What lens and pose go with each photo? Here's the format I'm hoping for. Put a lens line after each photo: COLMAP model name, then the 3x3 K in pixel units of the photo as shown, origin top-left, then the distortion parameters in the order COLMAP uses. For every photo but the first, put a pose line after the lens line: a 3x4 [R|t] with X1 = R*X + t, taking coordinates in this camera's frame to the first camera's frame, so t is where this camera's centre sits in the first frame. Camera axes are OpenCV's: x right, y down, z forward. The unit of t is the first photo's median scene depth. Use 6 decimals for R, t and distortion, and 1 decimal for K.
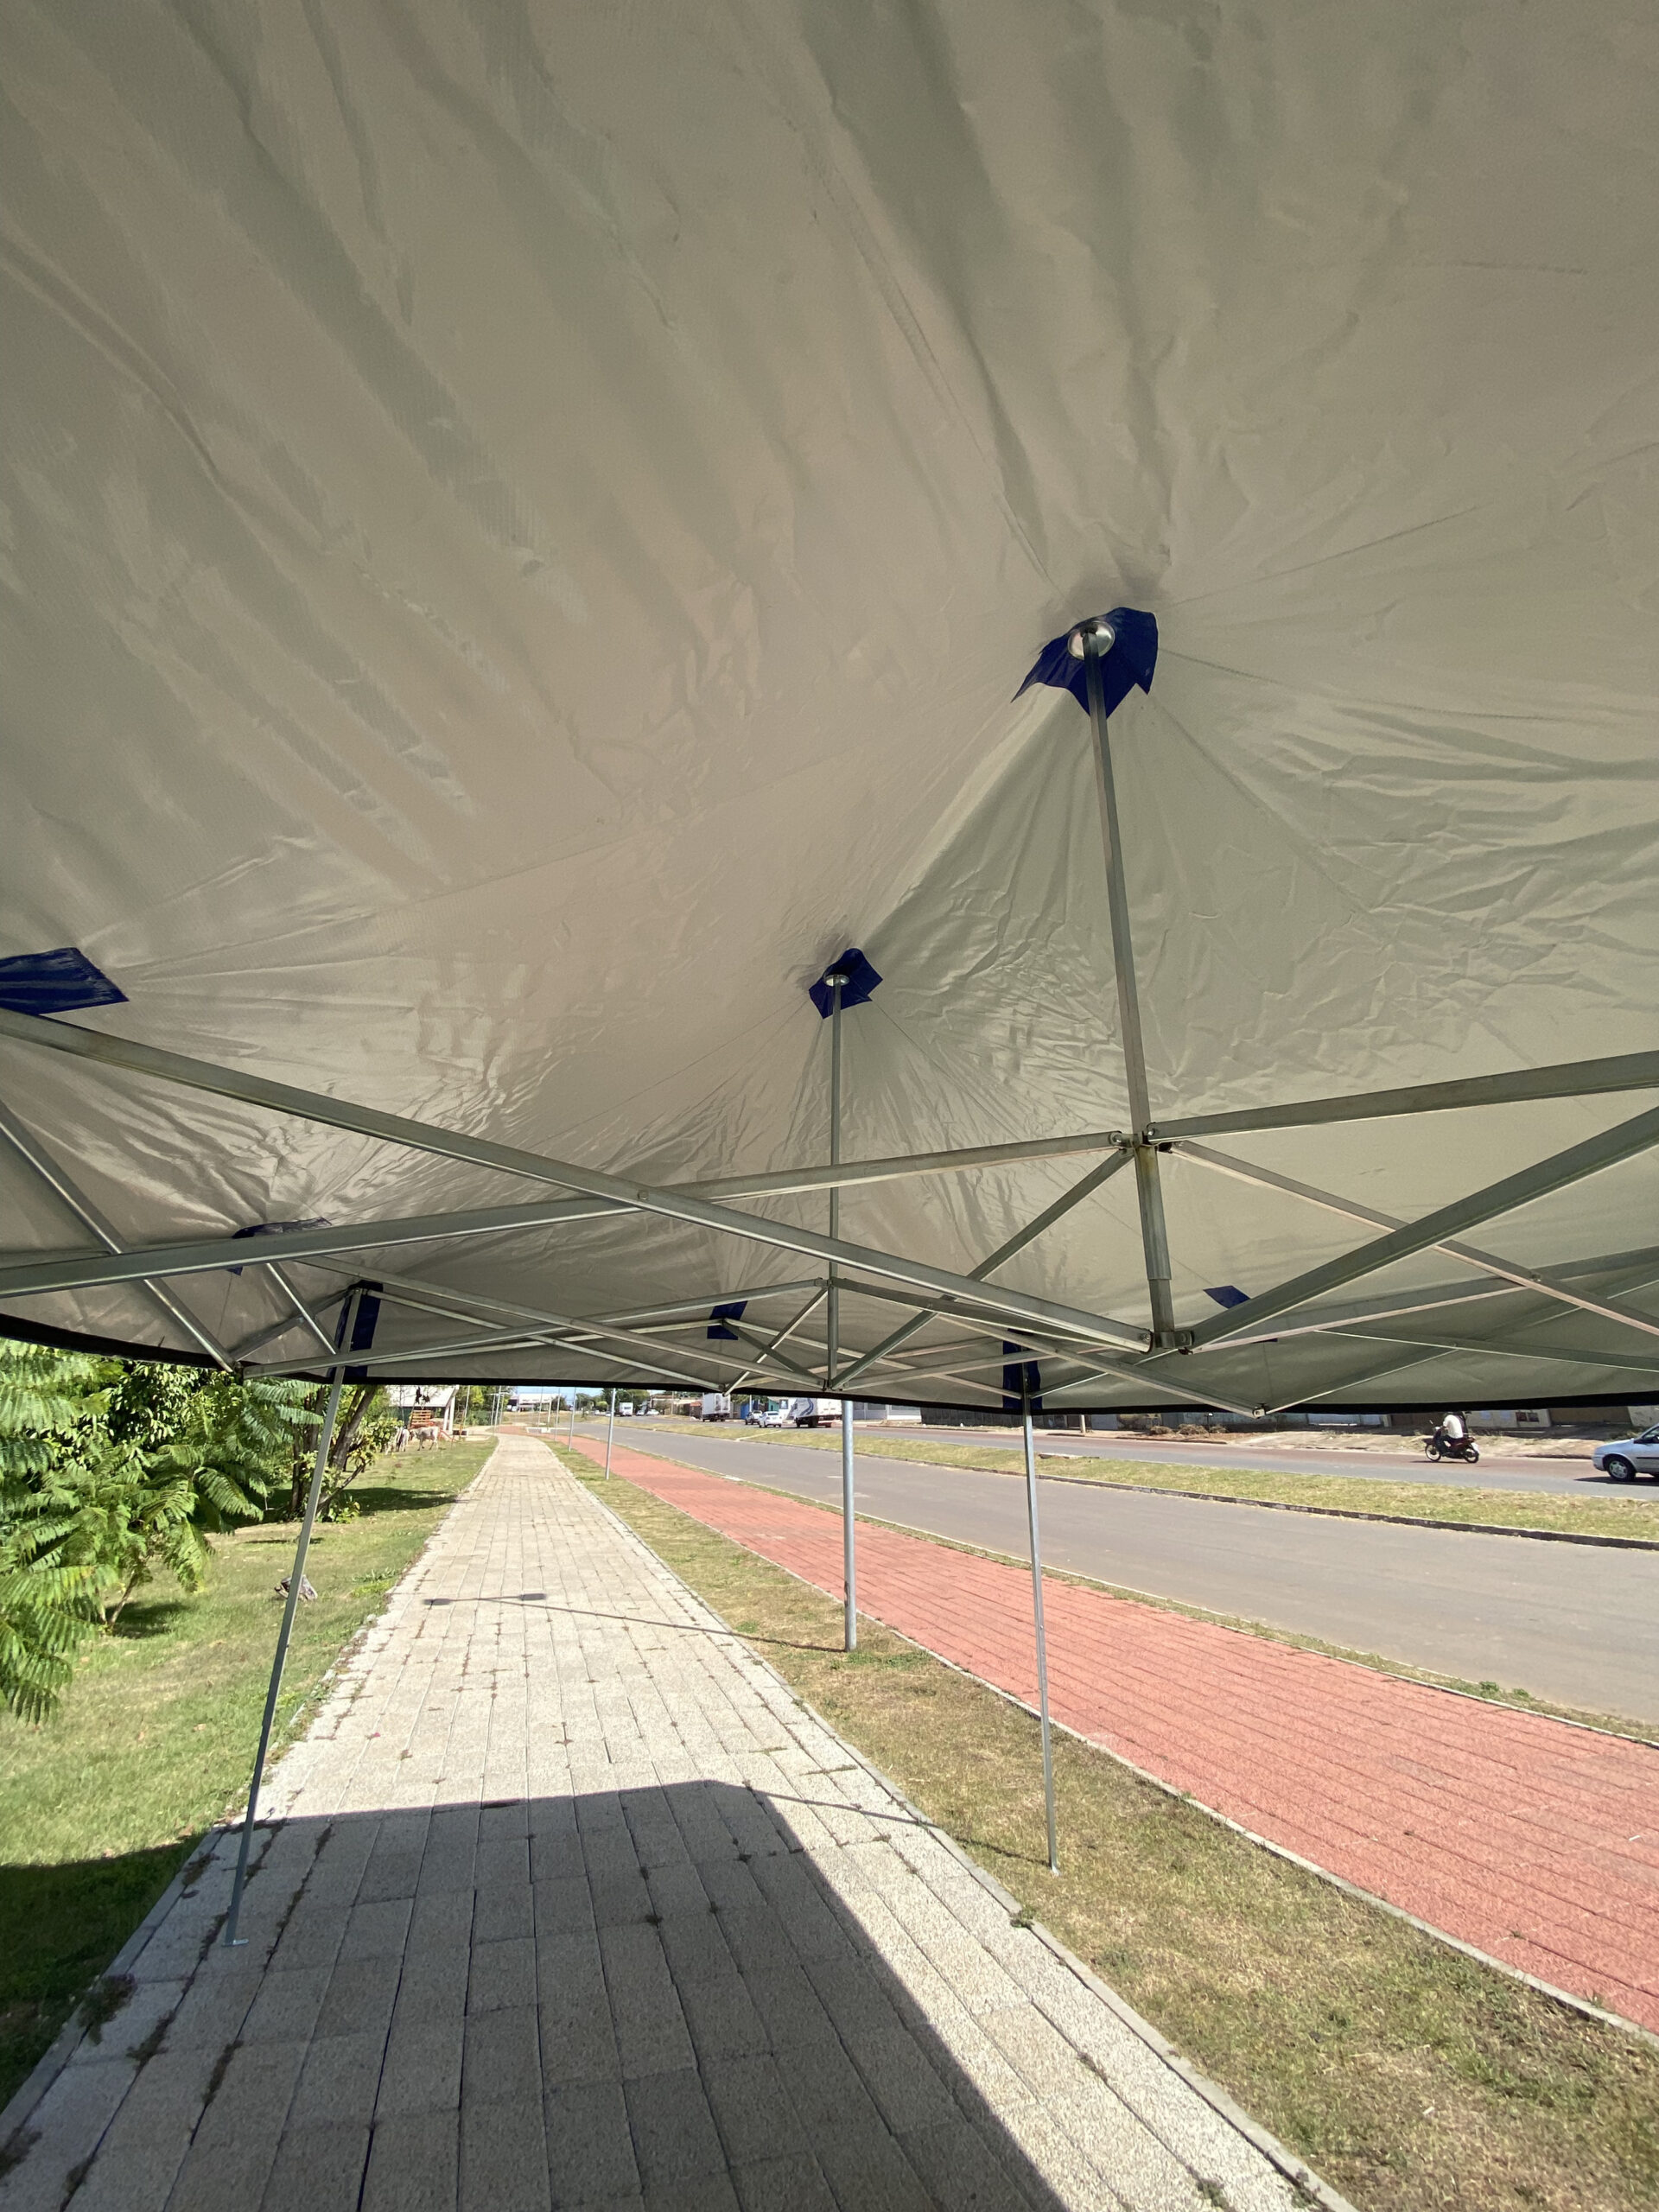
lens RADIAL K [[905.5, 0, 829.5], [0, 905.5, 1106.0], [0, 0, 1]] dist [0.019841, -0.018959]
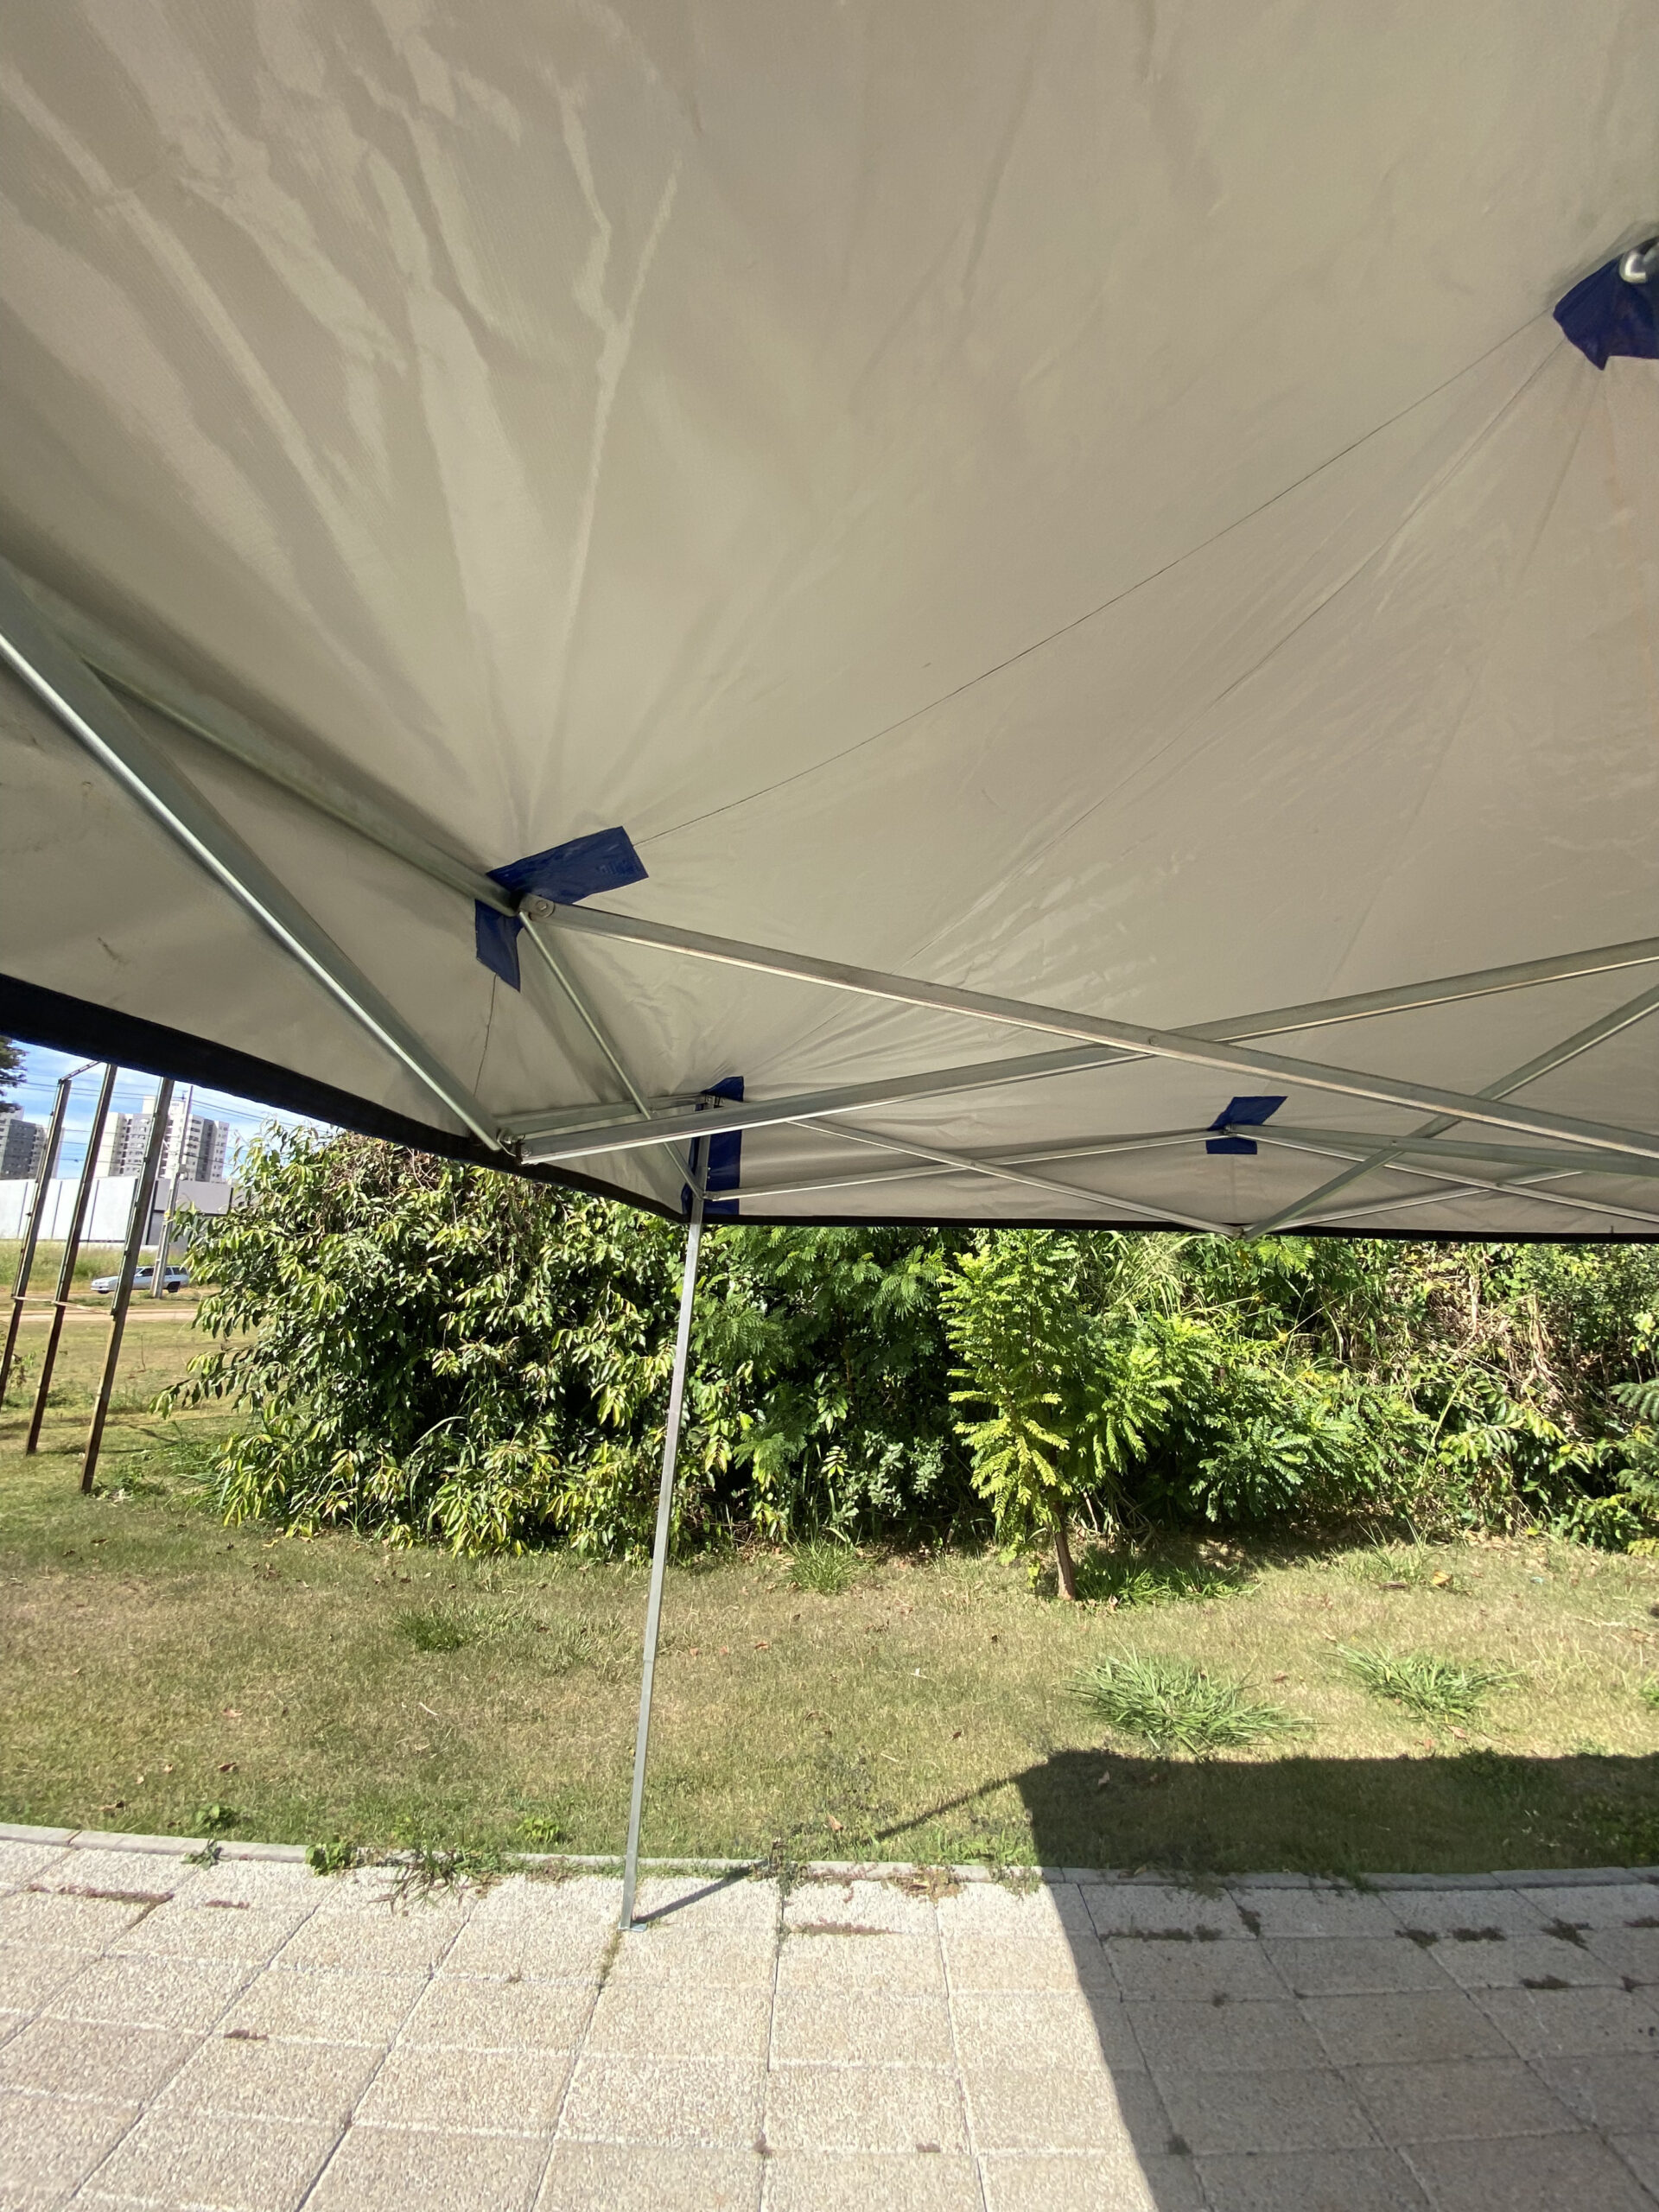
lens RADIAL K [[905.5, 0, 829.5], [0, 905.5, 1106.0], [0, 0, 1]] dist [0.019841, -0.018959]
pose [[-0.311036, -0.185412, -0.932137, 0.412385], [0.293407, 0.914144, -0.279737, 0.048827], [0.903974, -0.360504, -0.229930, 0.118823]]
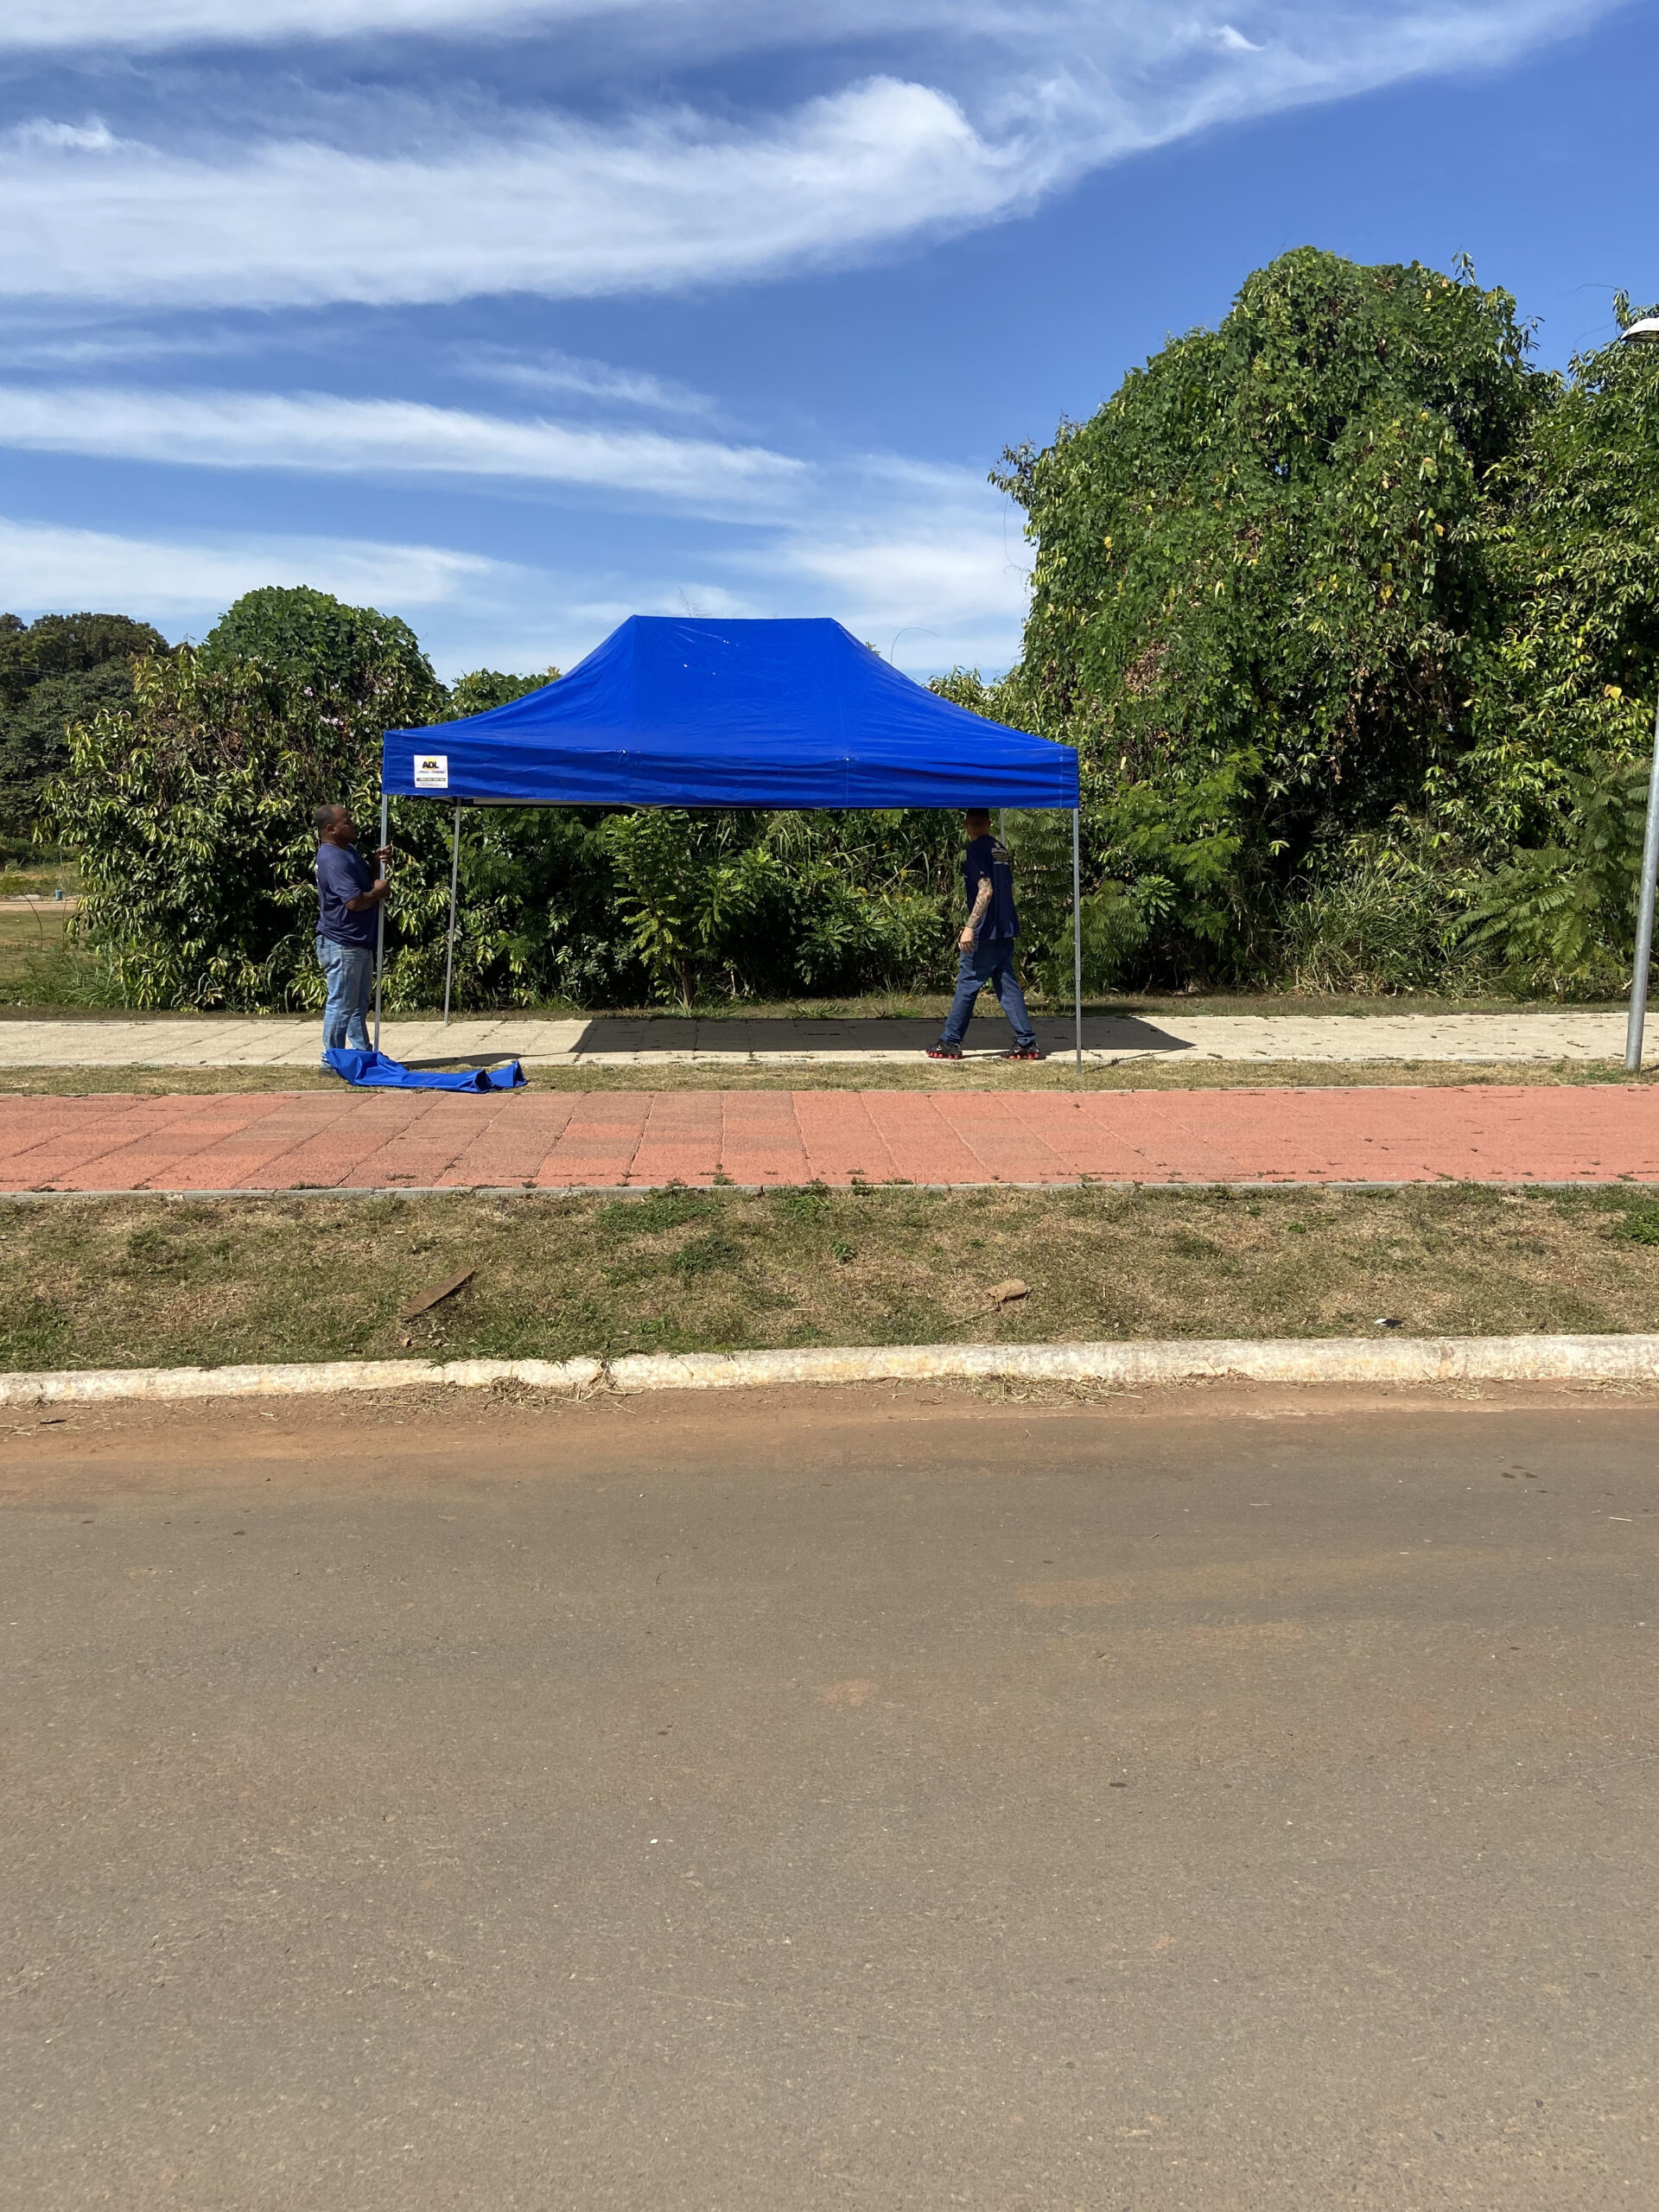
lens RADIAL K [[1696.1, 0, 837.7], [0, 1696.1, 1085.6], [0, 0, 1]] dist [0.122306, -0.119705]
pose [[-0.229380, 0.119883, -0.965926, 2.861933], [0.315617, 0.947925, 0.042699, 0.506025], [0.920744, -0.295069, -0.255273, 1.177659]]
